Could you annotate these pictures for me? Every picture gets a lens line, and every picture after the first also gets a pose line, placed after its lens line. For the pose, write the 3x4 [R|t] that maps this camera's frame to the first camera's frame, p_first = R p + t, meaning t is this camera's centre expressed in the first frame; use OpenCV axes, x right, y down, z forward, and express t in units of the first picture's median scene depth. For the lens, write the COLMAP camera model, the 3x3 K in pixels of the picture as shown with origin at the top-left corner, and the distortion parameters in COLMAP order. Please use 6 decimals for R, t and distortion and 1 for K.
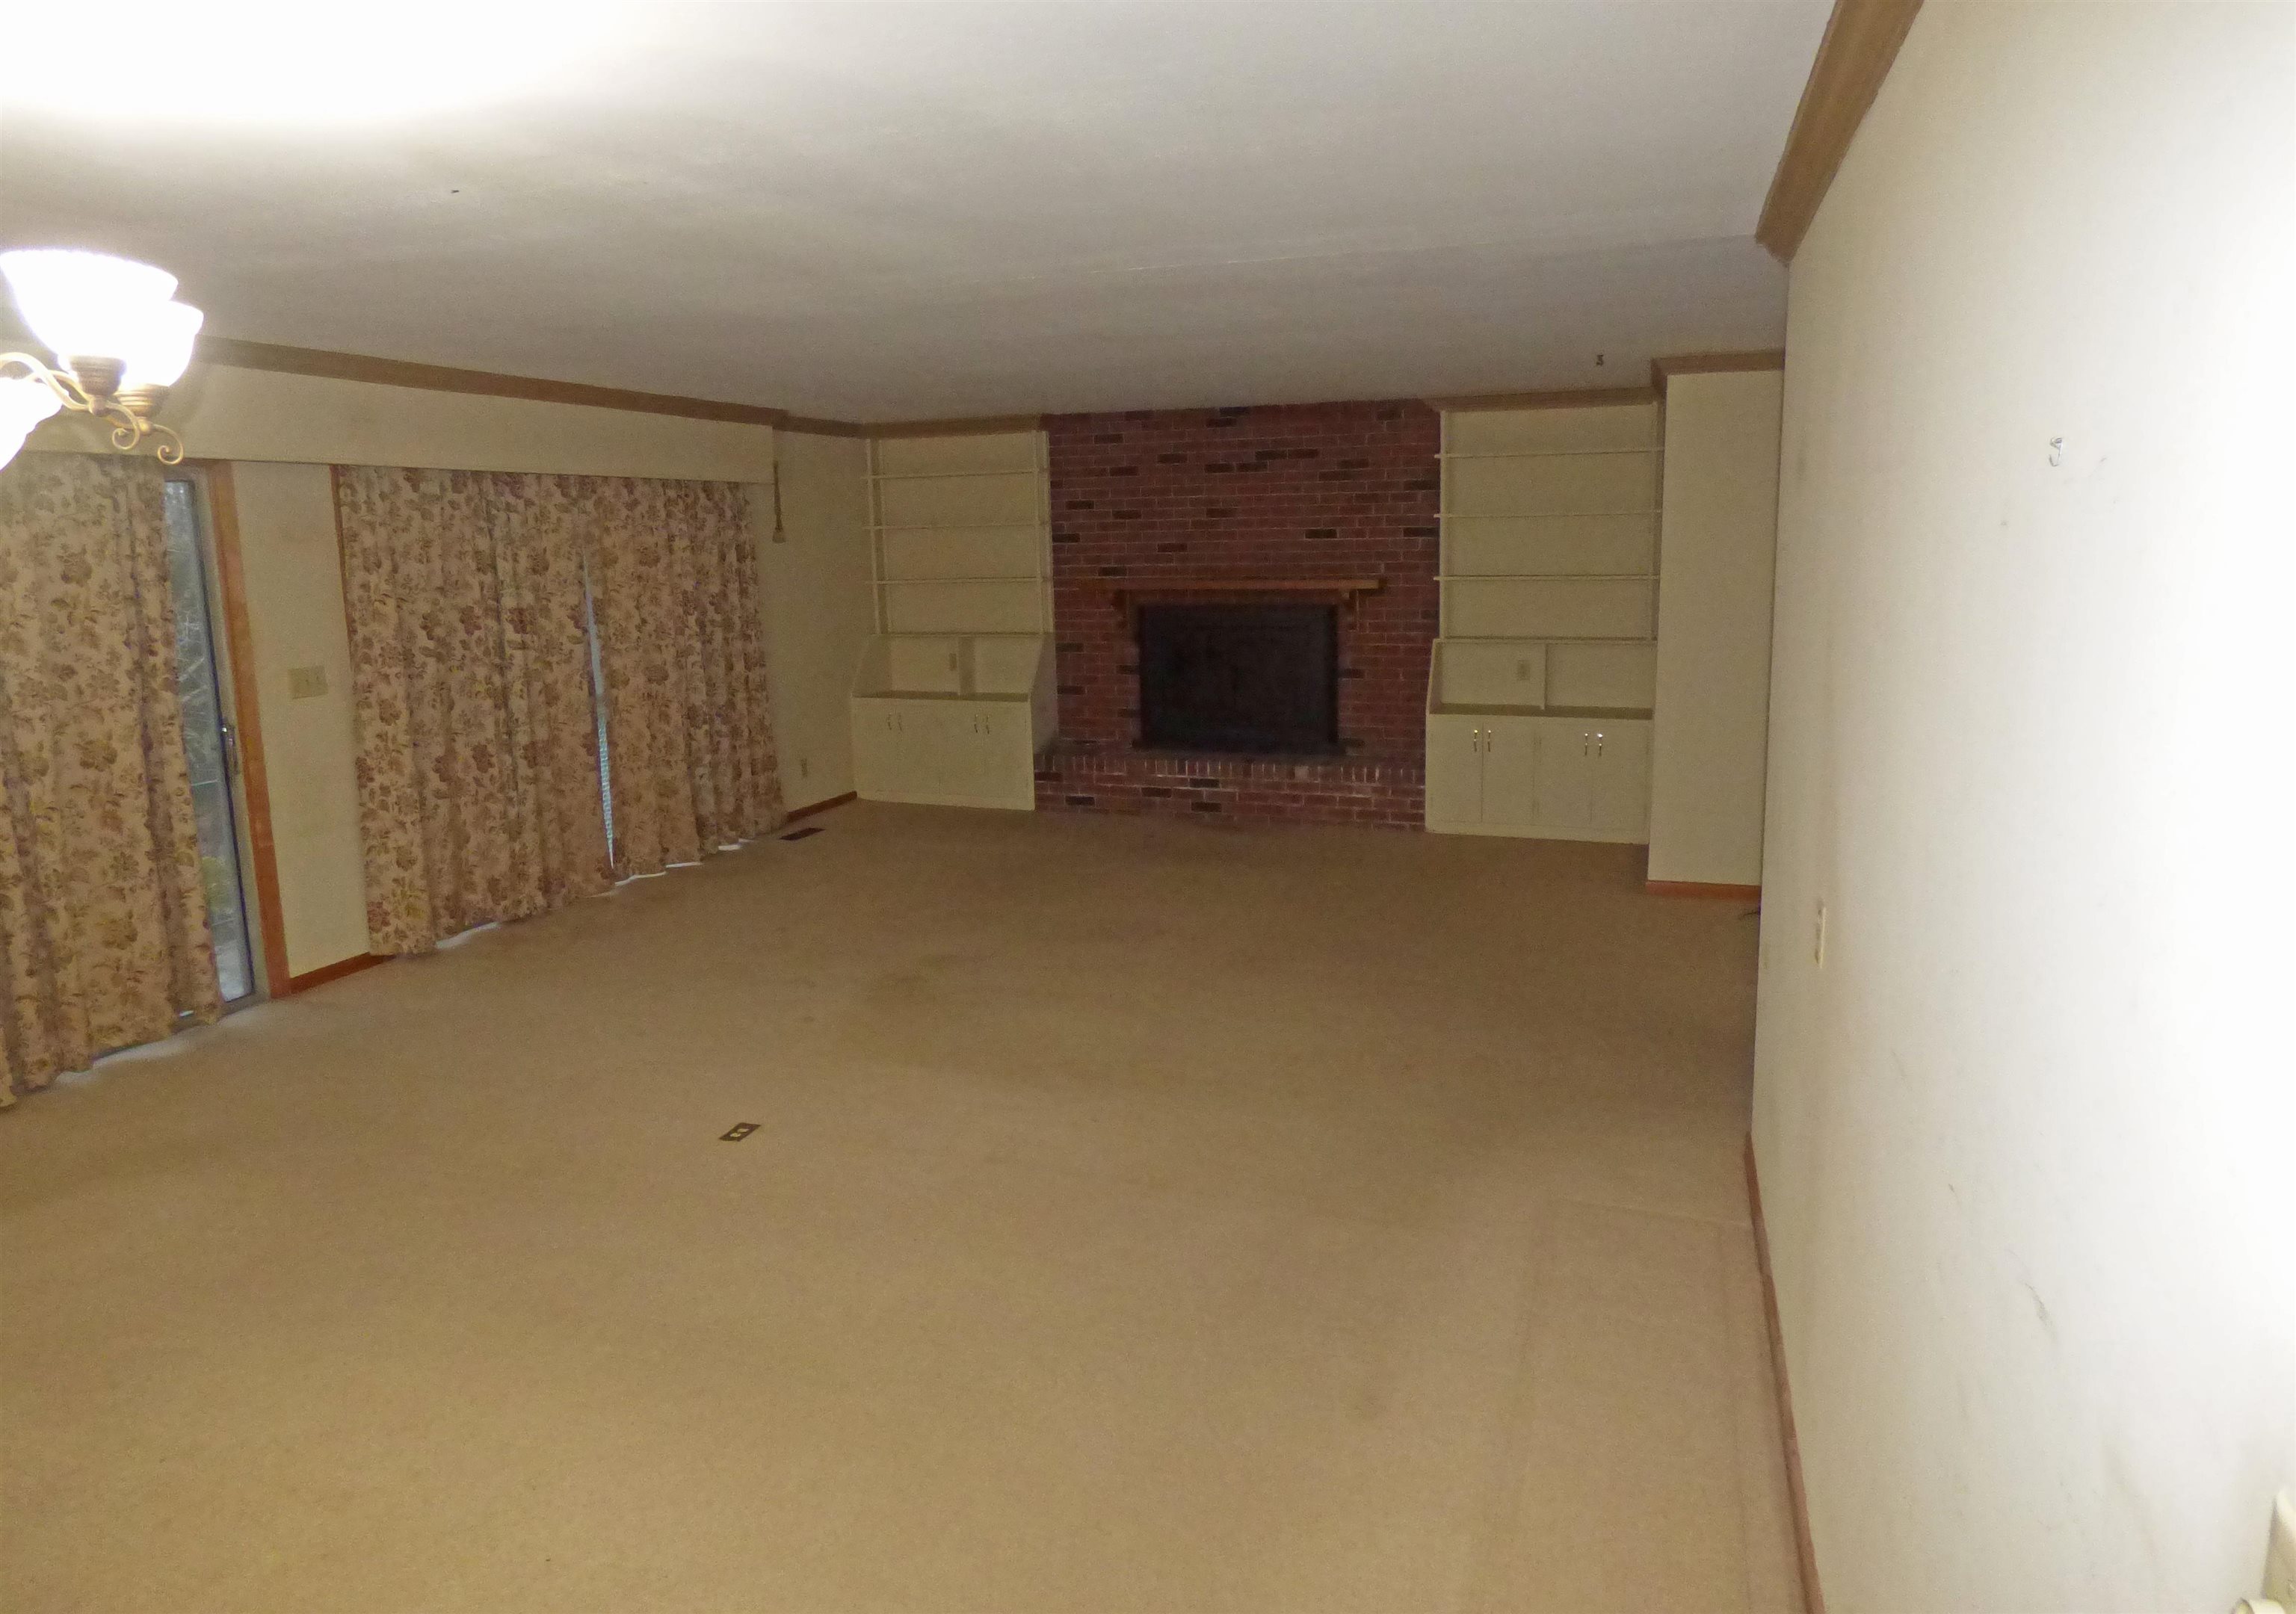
lens RADIAL K [[1394.1, 0, 1149.0], [0, 1394.1, 741.6], [0, 0, 1]] dist [0.000080, 0.000004]
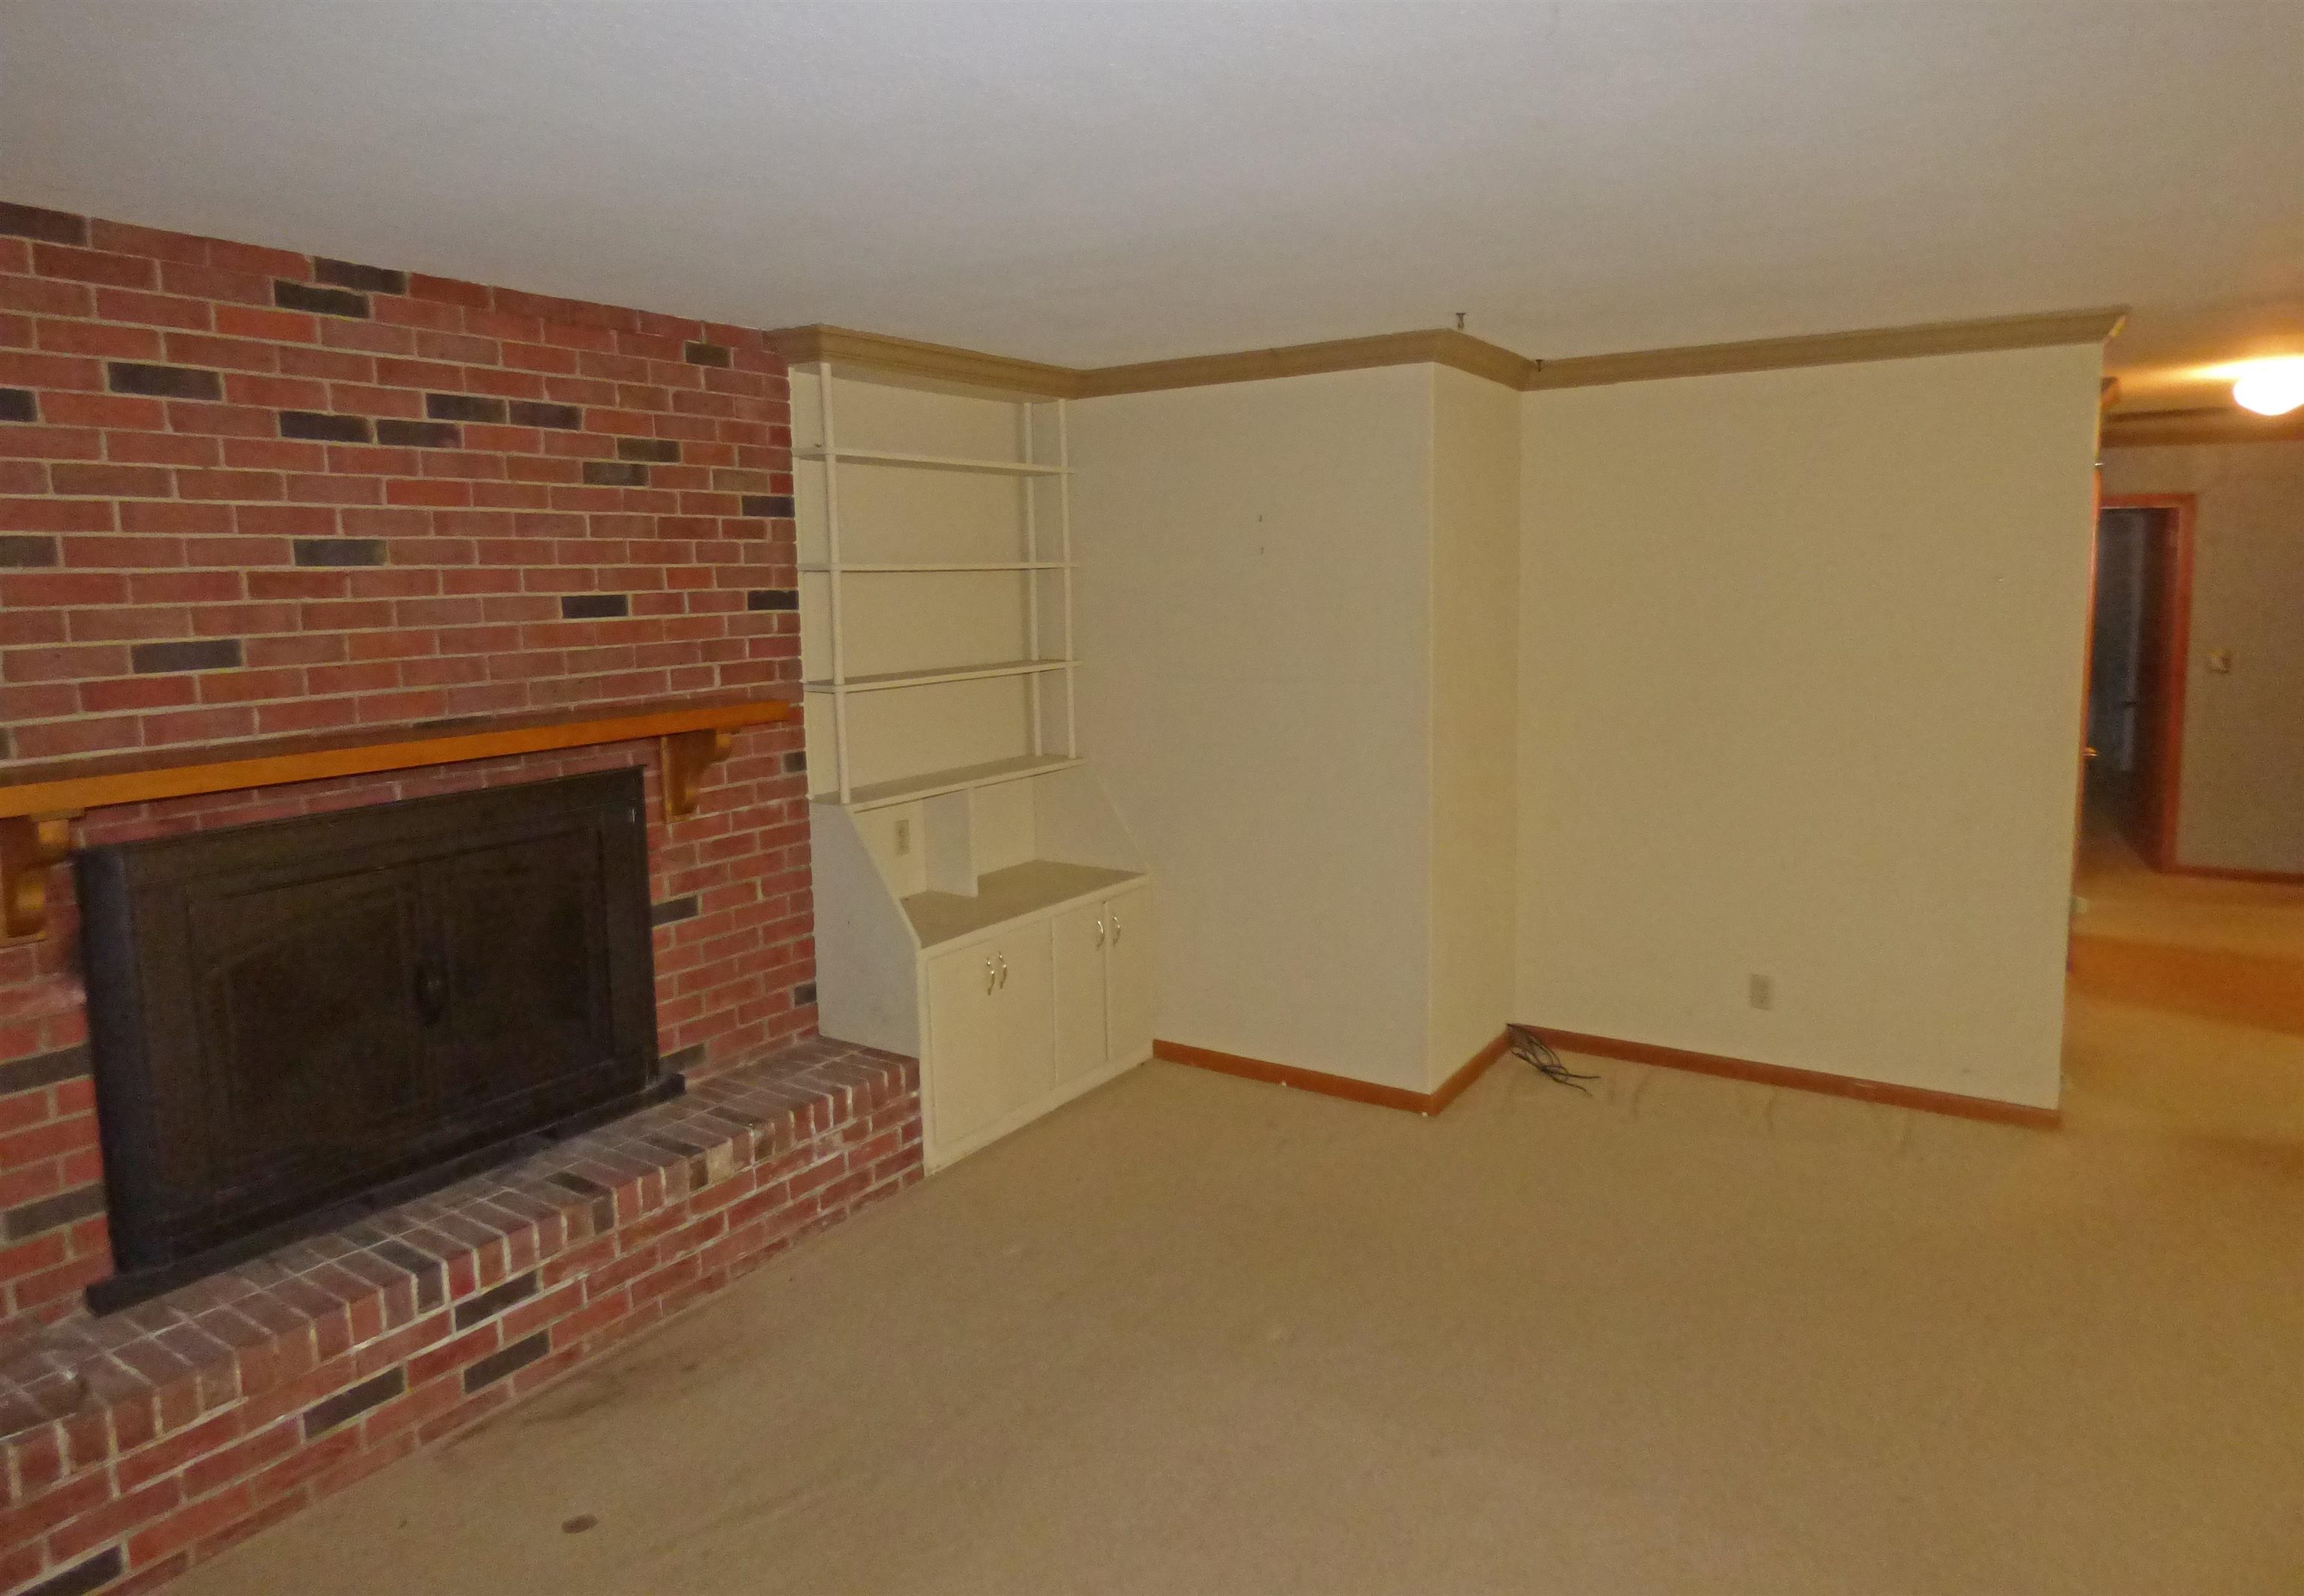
lens RADIAL K [[1427.6, 0, 1151.4], [0, 1427.6, 729.7], [0, 0, 1]] dist [0.001465, 0.001556]
pose [[0.229954, -0.094349, 0.968617, -0.266960], [0.158171, 0.985680, 0.058460, -0.110854], [-0.960262, 0.139764, 0.241584, 0.738444]]
